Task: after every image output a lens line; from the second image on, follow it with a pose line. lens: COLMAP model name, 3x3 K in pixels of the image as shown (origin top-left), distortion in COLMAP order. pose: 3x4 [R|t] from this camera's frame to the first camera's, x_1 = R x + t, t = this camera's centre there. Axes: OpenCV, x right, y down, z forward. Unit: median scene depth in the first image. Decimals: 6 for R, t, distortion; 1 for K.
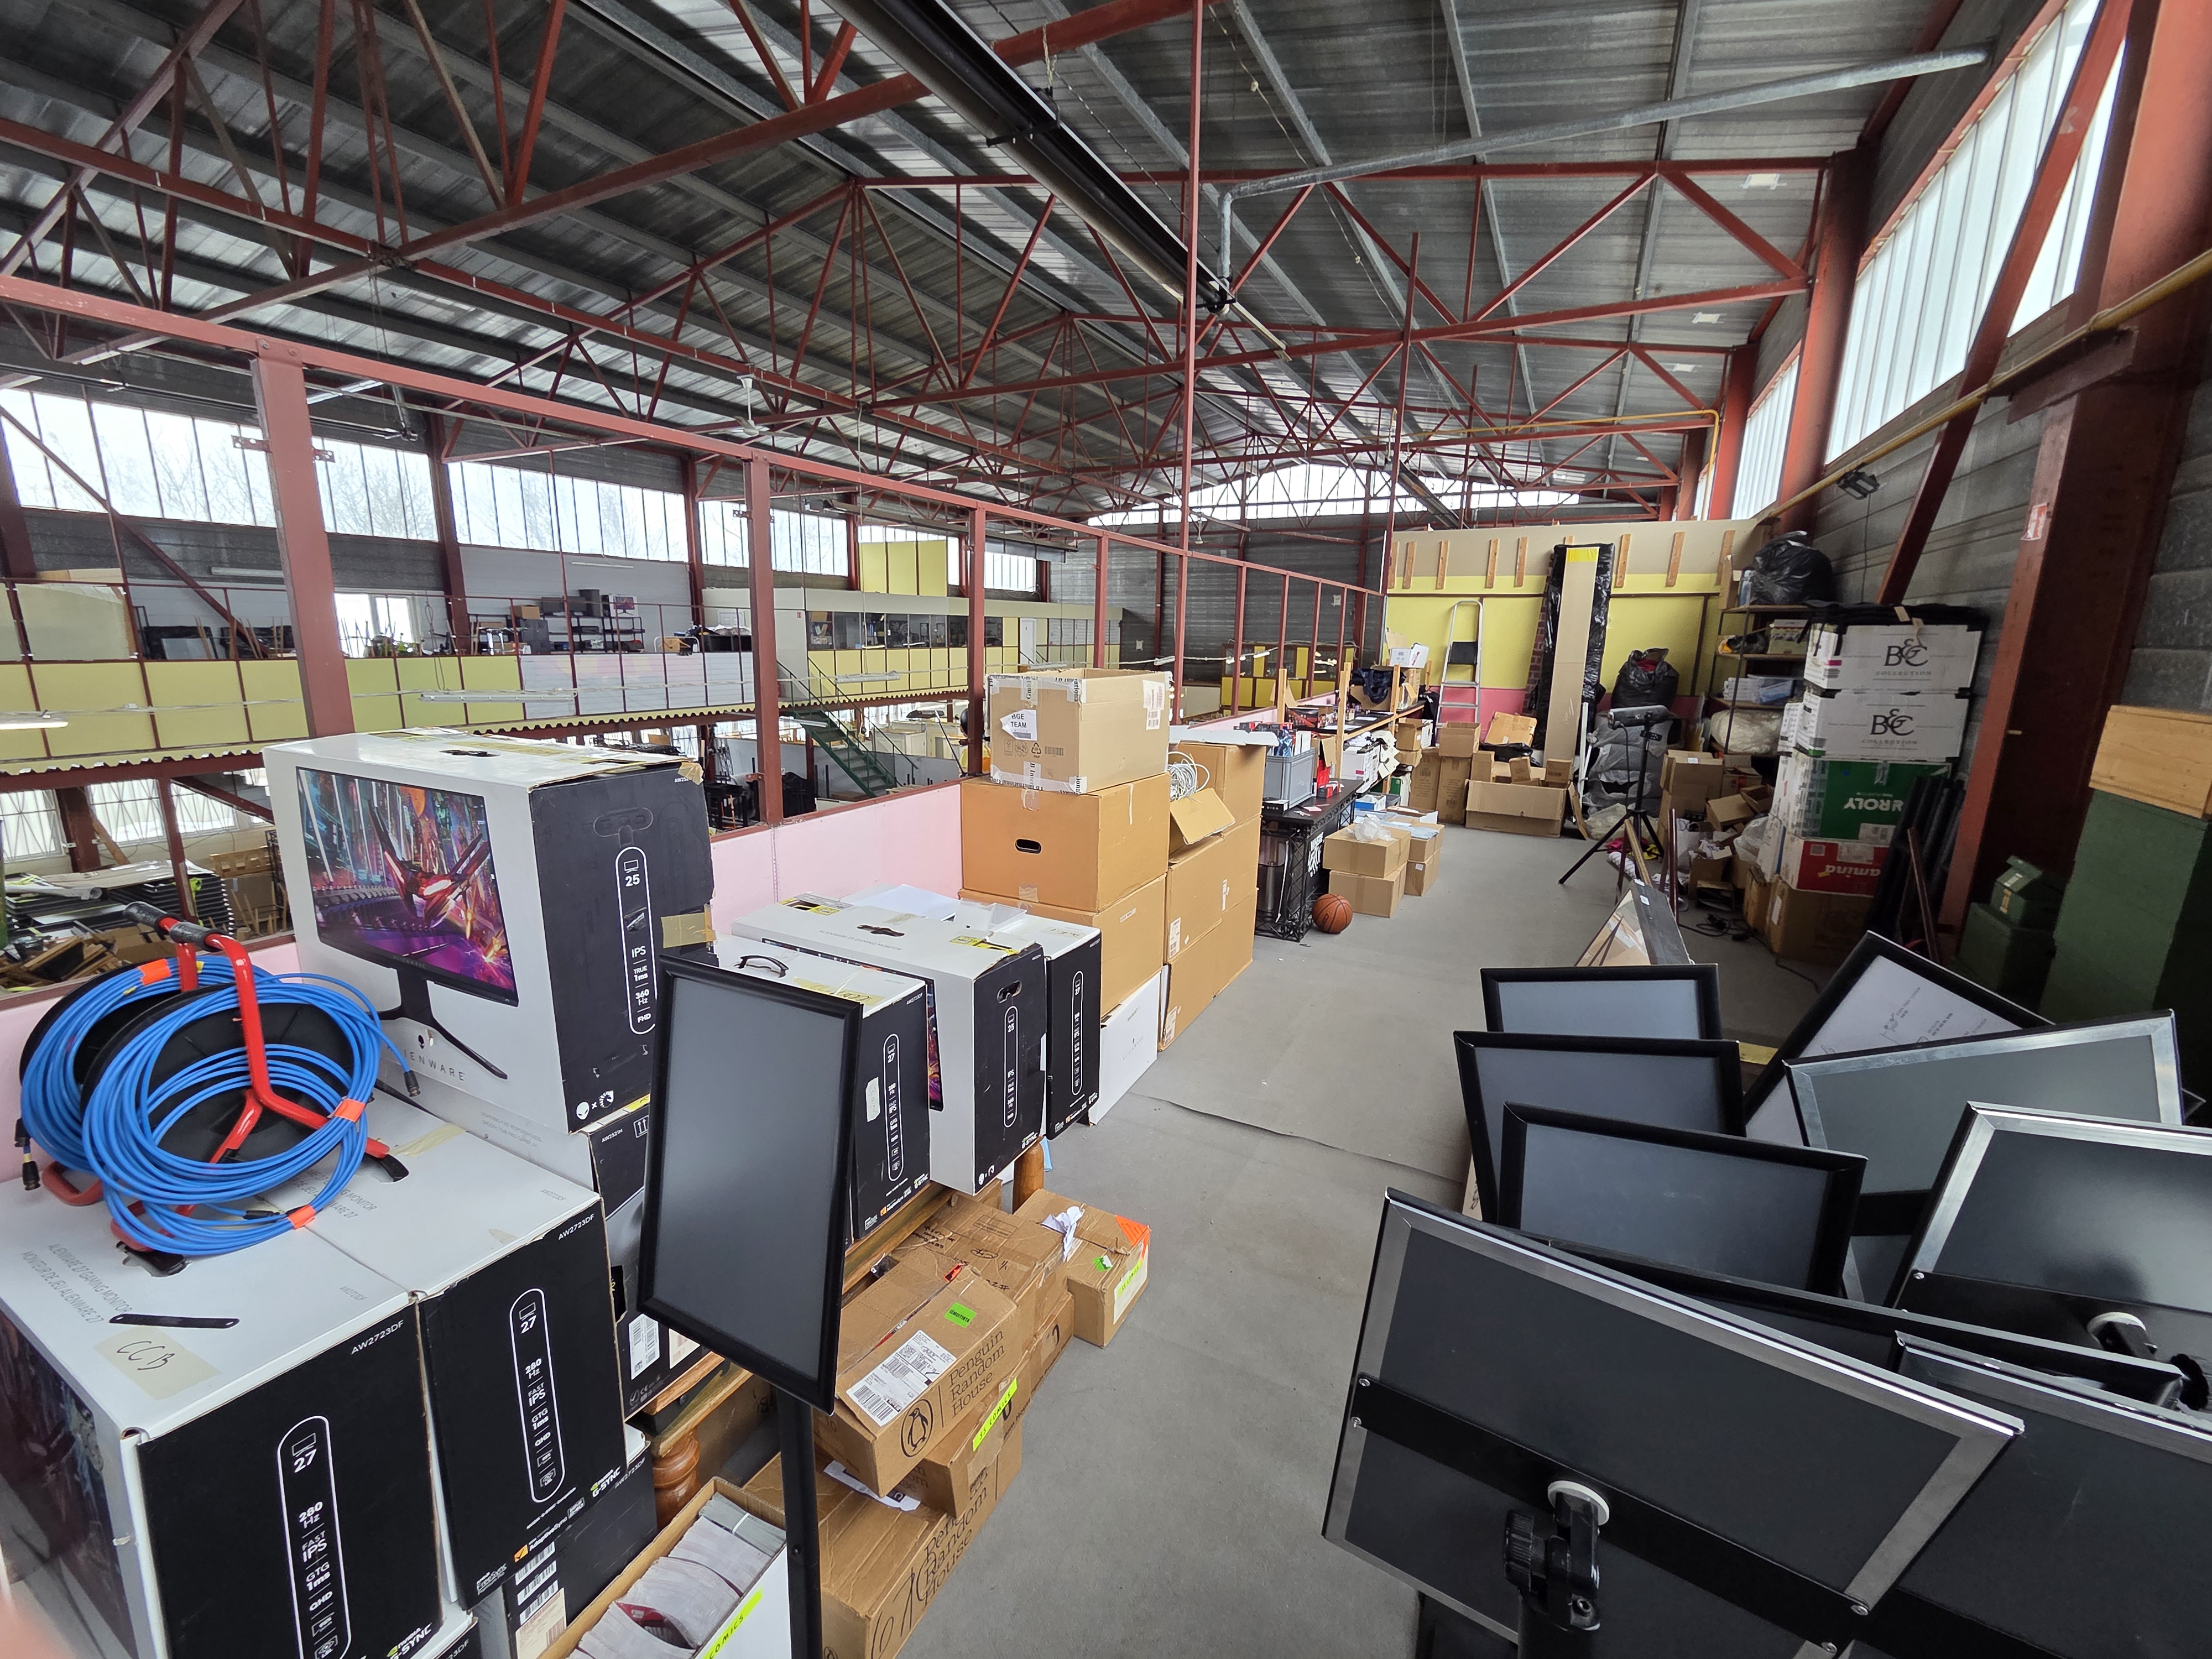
lens RADIAL K [[900.9, 0, 1122.1], [0, 900.9, 822.2], [0, 0, 1]] dist [-0.001173, -0.000521]
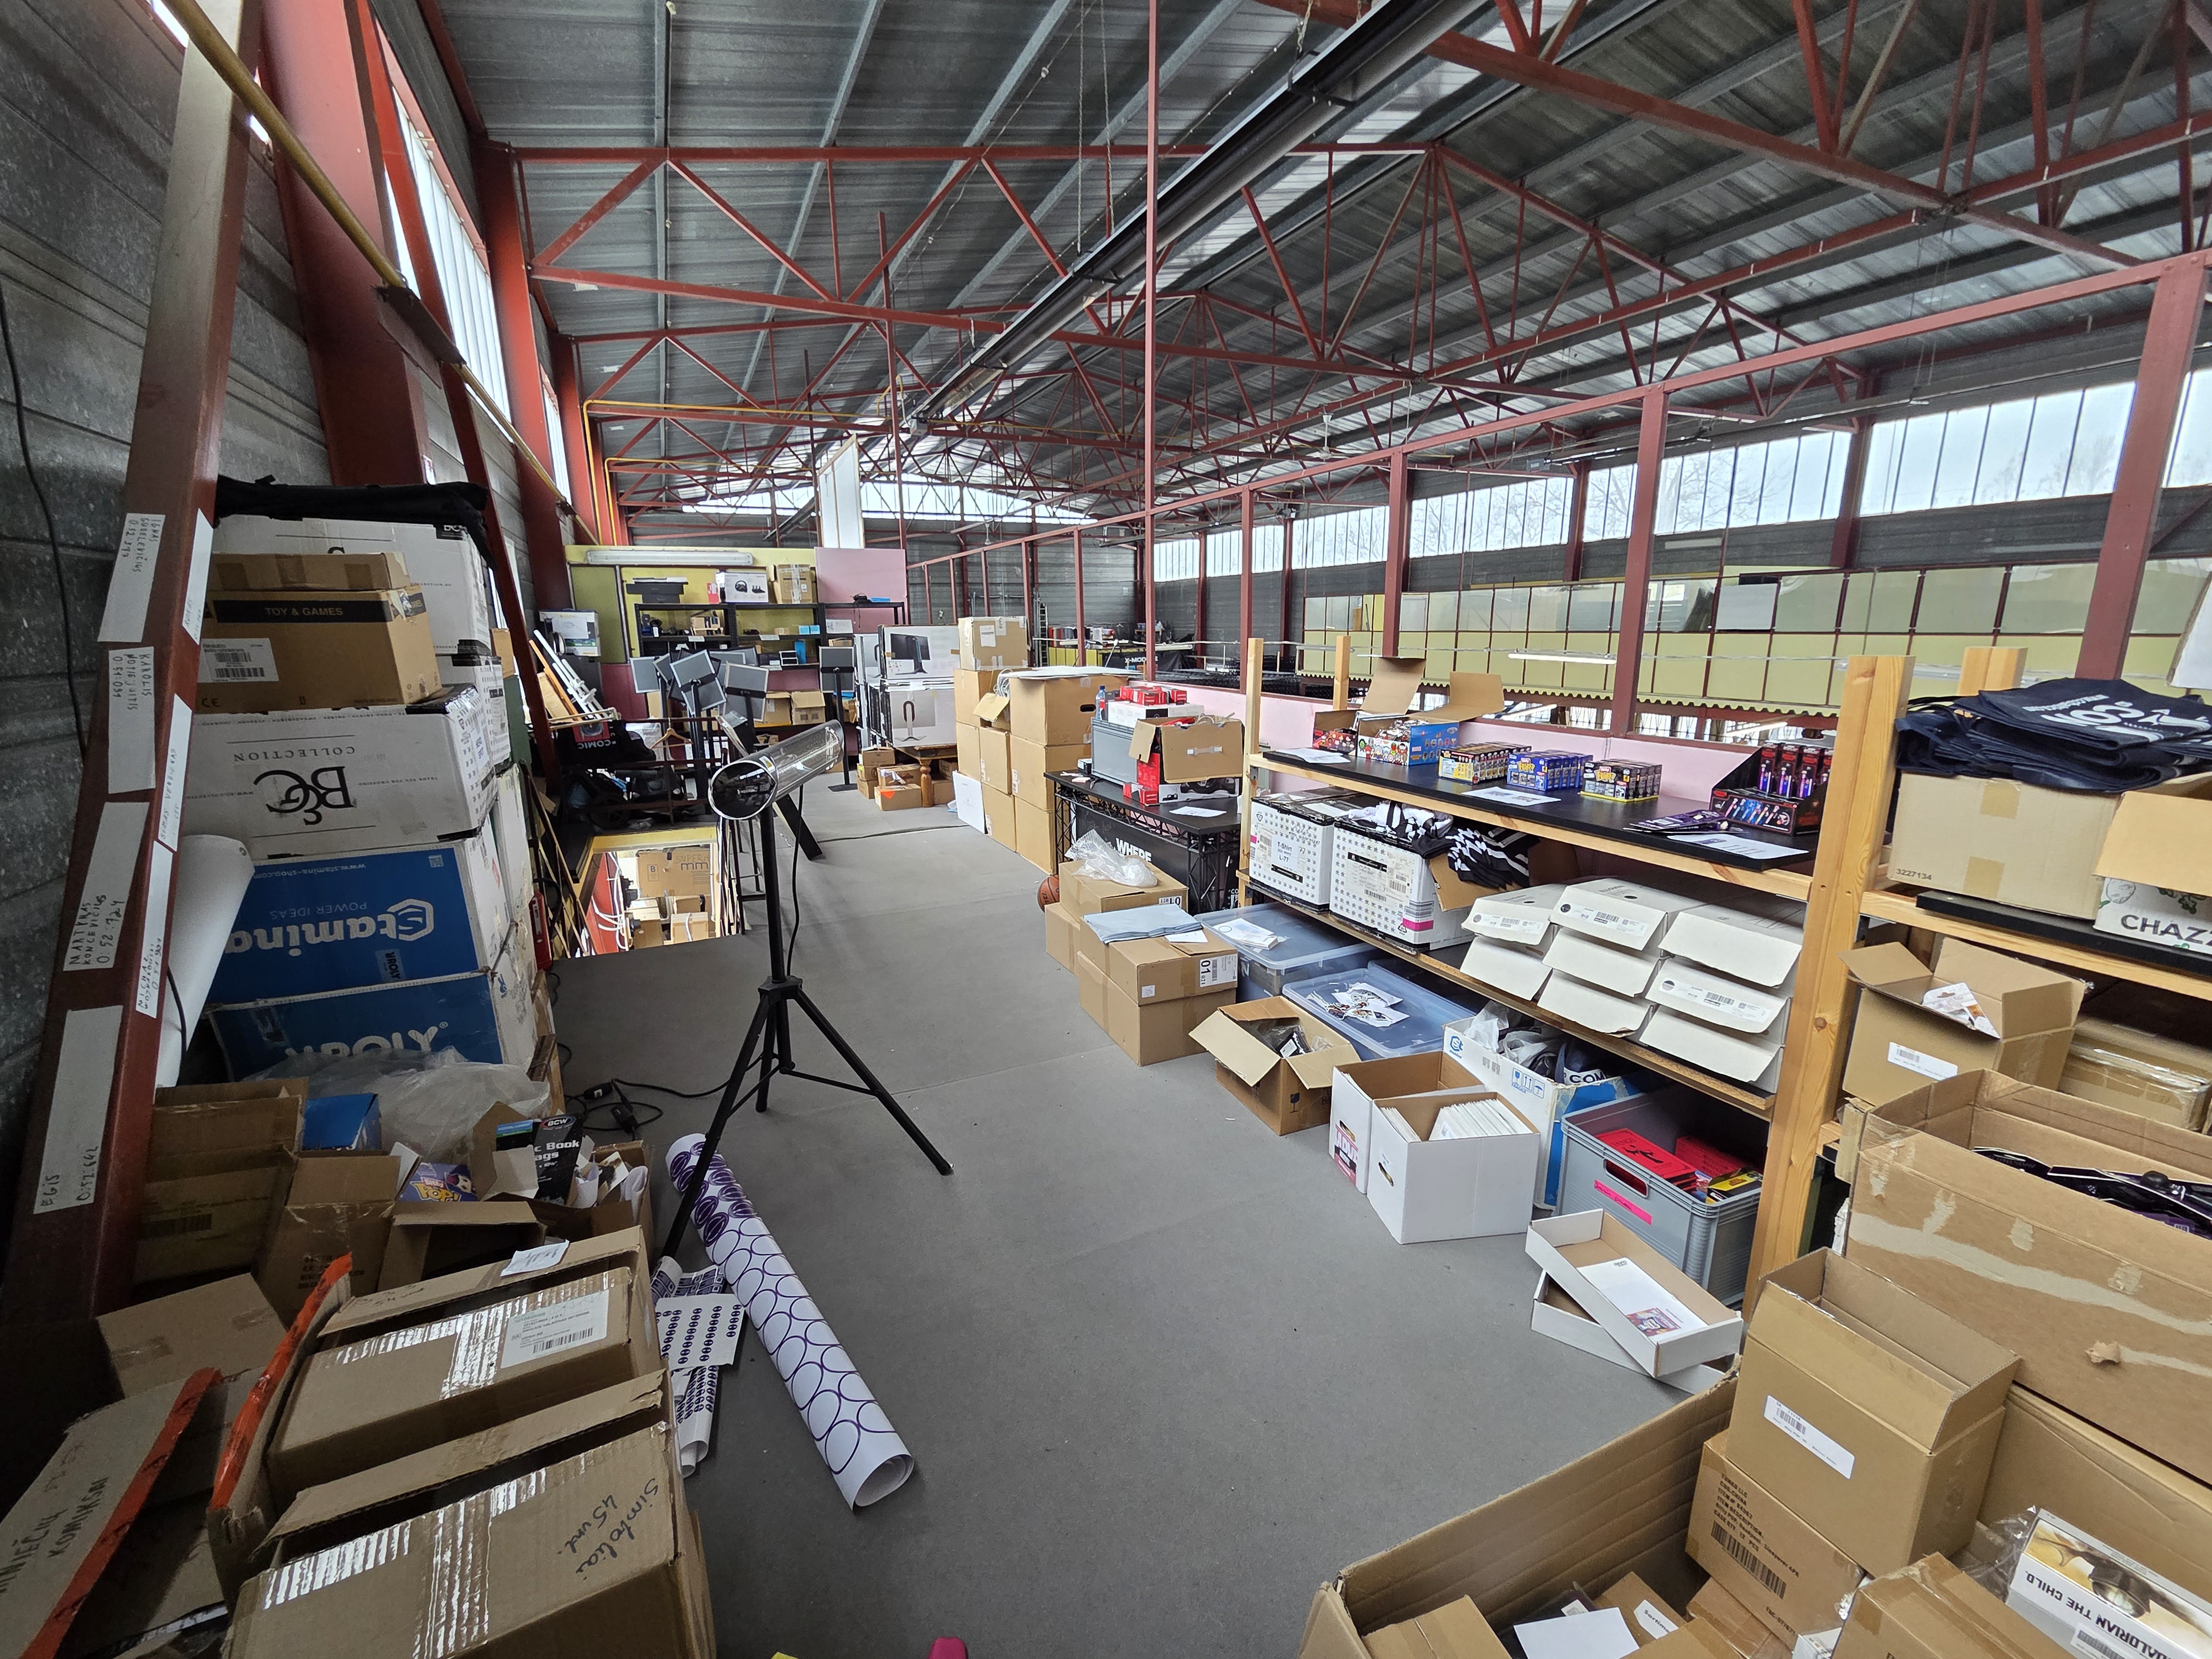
lens RADIAL K [[900.9, 0, 1122.1], [0, 900.9, 822.2], [0, 0, 1]] dist [-0.001173, -0.000521]
pose [[-0.596560, 0.170979, -0.784144, 0.624554], [-0.153986, 0.934507, 0.320914, -0.232649], [0.787657, 0.312192, -0.531161, 1.189266]]
